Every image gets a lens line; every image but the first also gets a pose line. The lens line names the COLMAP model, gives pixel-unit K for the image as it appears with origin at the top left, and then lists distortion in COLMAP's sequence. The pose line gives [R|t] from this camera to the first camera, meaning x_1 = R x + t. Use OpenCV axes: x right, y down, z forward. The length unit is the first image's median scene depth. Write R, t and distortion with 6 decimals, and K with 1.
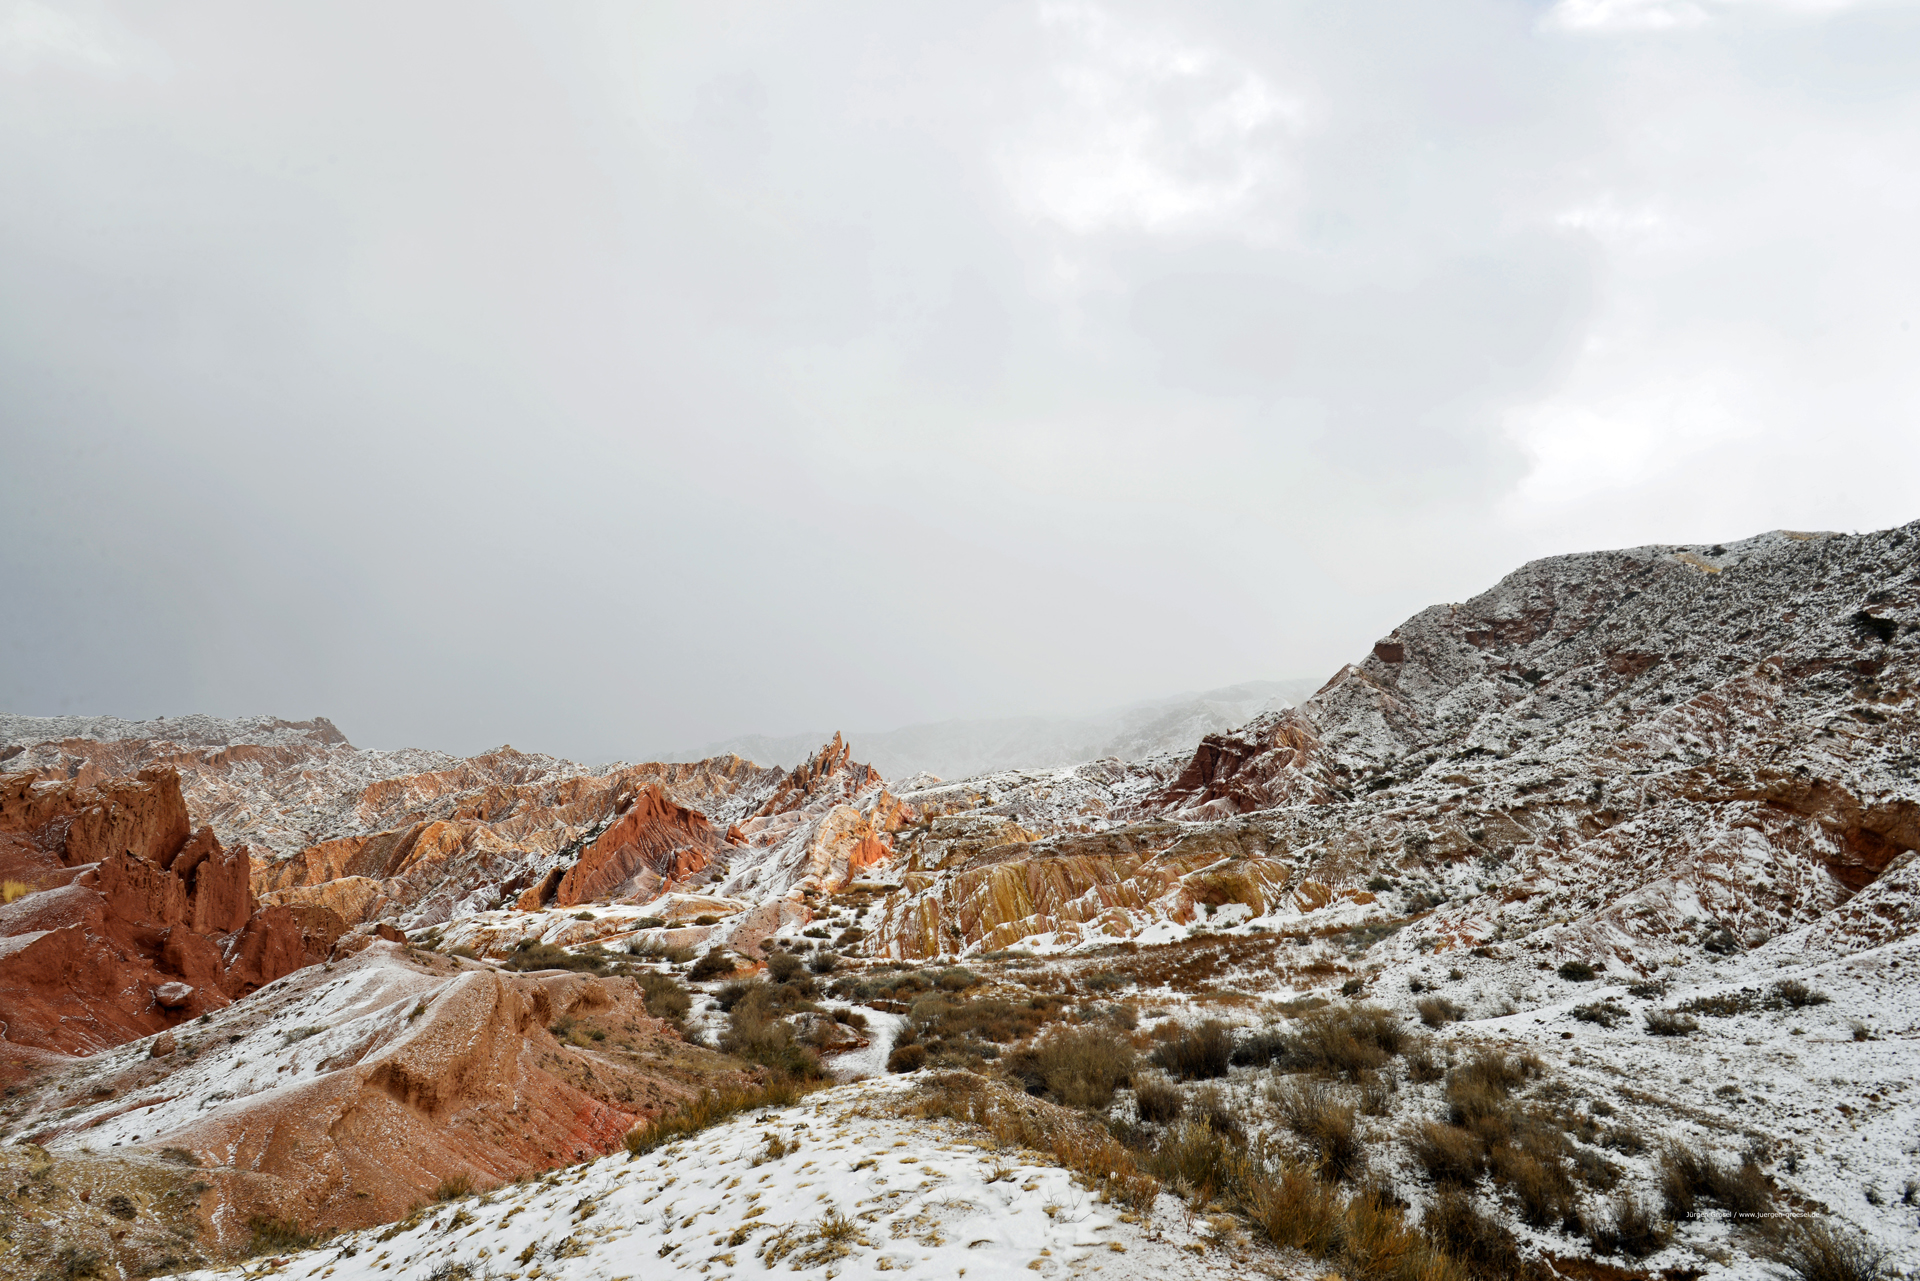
lens RADIAL K [[1107.6, 0, 960.0], [0, 1107.6, 640.5], [0, 0, 1]] dist [0.000391, 0.000057]
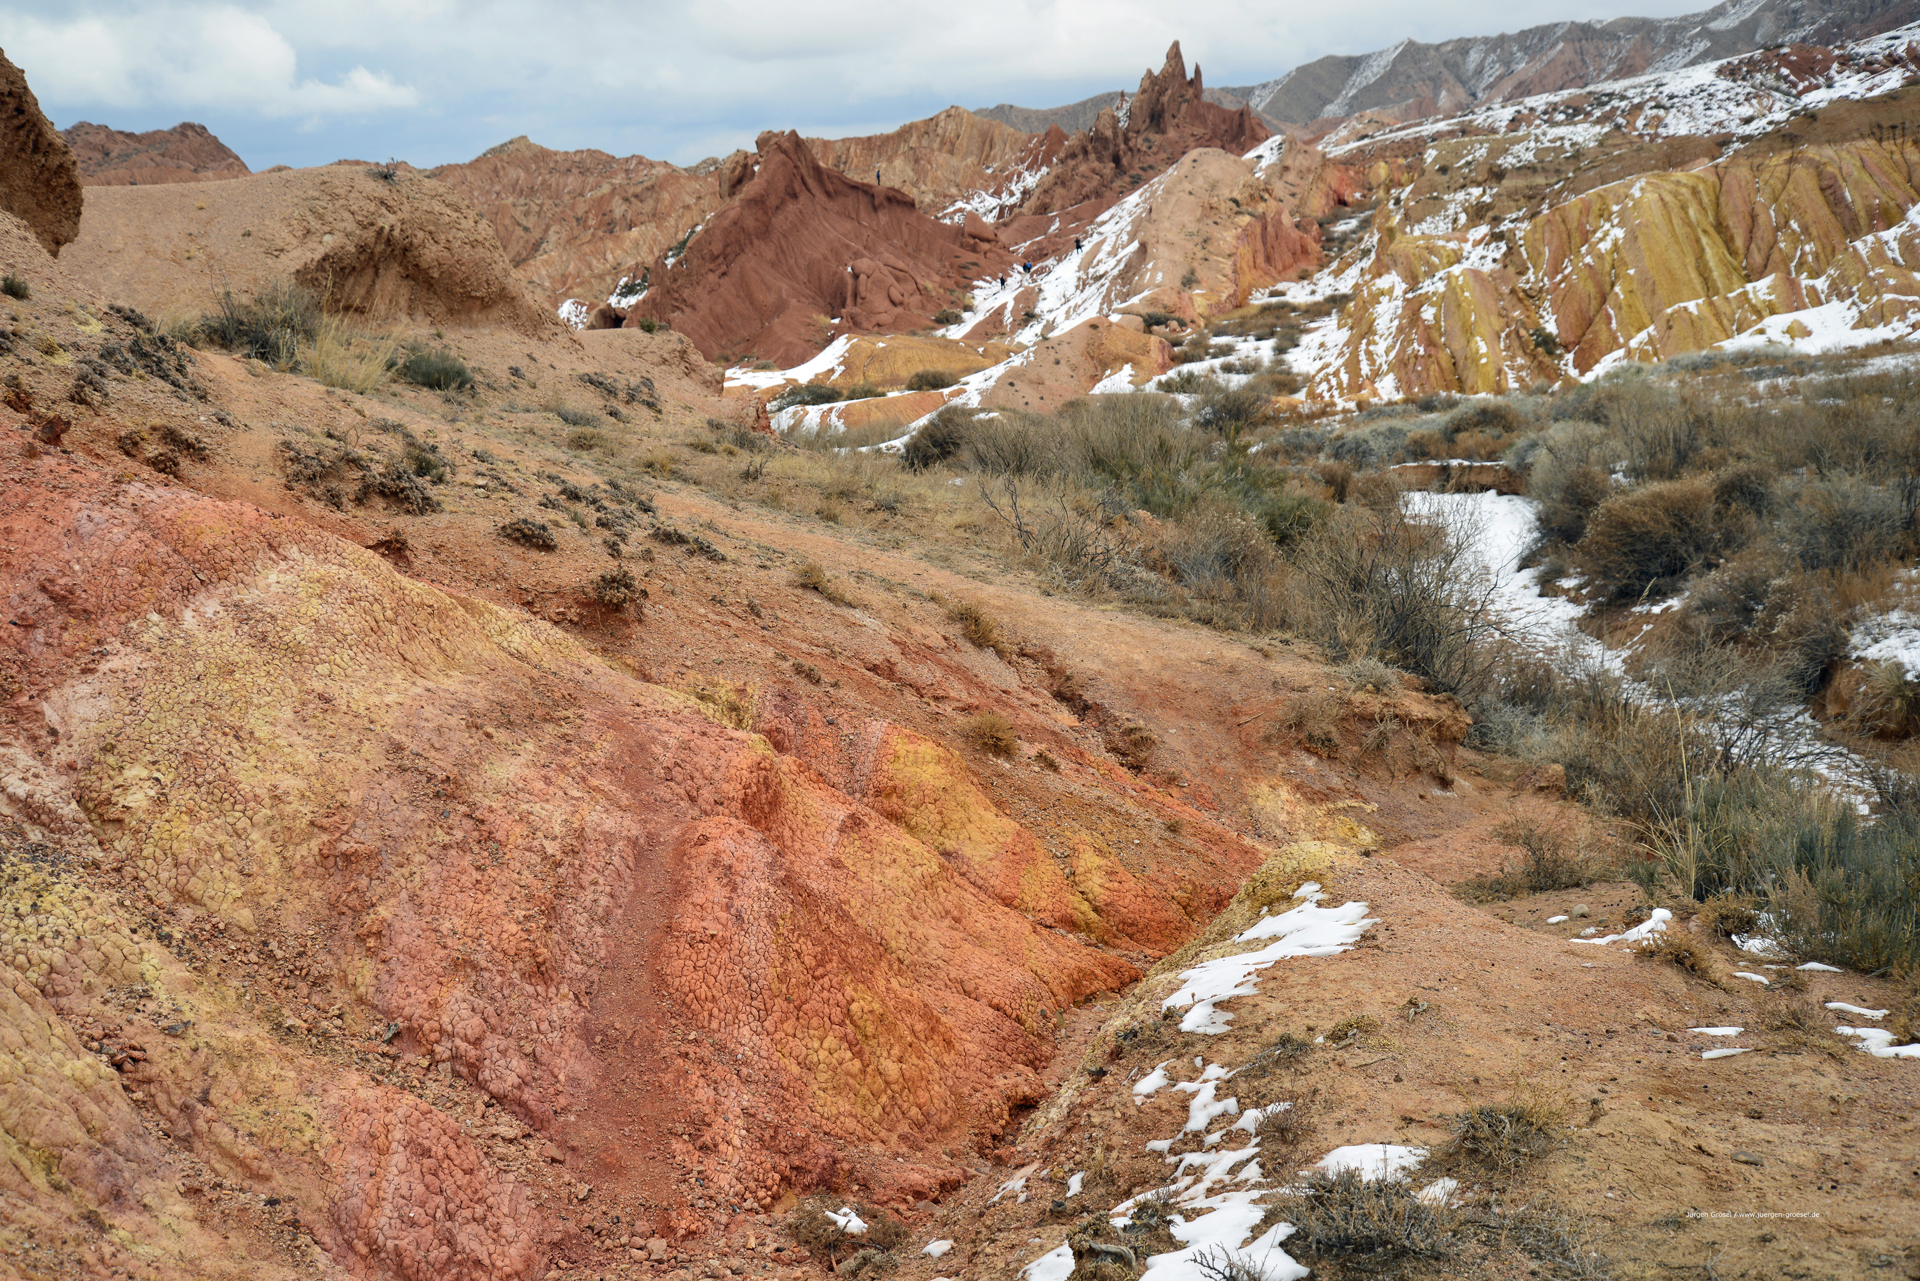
lens RADIAL K [[2097.1, 0, 960.0], [0, 2097.1, 640.5], [0, 0, 1]] dist [-0.000843, 0.004542]
pose [[0.976138, -0.035689, -0.214198, -0.043269], [0.101765, 0.946562, 0.306048, 0.095958], [0.191829, -0.320542, 0.927607, 0.197789]]
